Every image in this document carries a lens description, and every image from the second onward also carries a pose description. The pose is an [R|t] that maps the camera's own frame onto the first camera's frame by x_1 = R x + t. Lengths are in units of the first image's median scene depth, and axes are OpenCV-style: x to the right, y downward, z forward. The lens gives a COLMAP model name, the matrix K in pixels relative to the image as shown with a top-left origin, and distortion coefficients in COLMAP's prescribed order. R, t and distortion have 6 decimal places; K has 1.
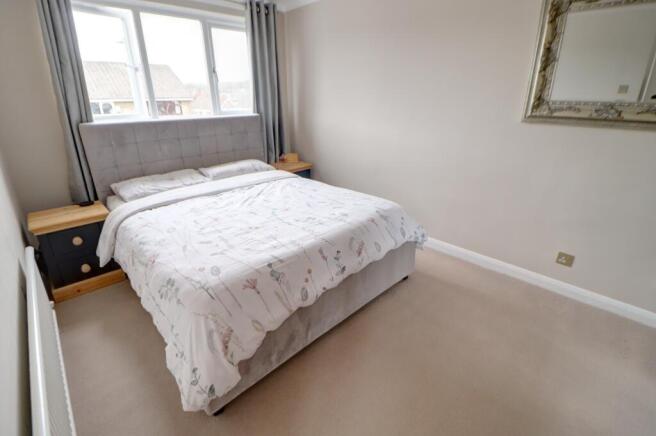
lens RADIAL K [[305.3, 0, 329.6], [0, 305.3, 204.7], [0, 0, 1]] dist [0.003585, -0.020670]
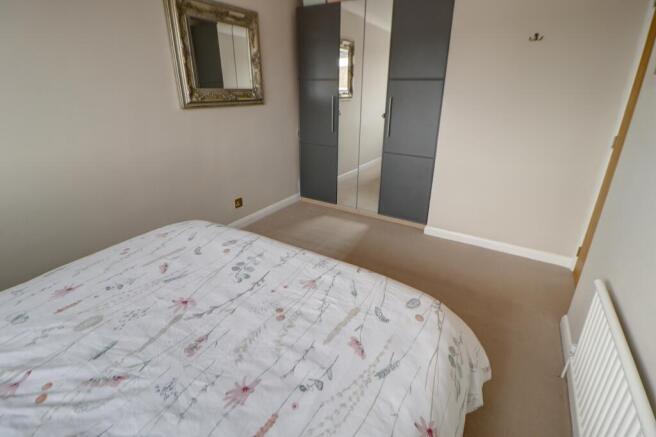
lens RADIAL K [[305.3, 0, 329.6], [0, 305.3, 205.2], [0, 0, 1]] dist [0.003585, -0.020670]
pose [[-0.264358, -0.336270, 0.903901, -0.693165], [0.317095, 0.854829, 0.410753, -0.289106], [-0.910805, 0.395208, -0.119352, 0.872748]]
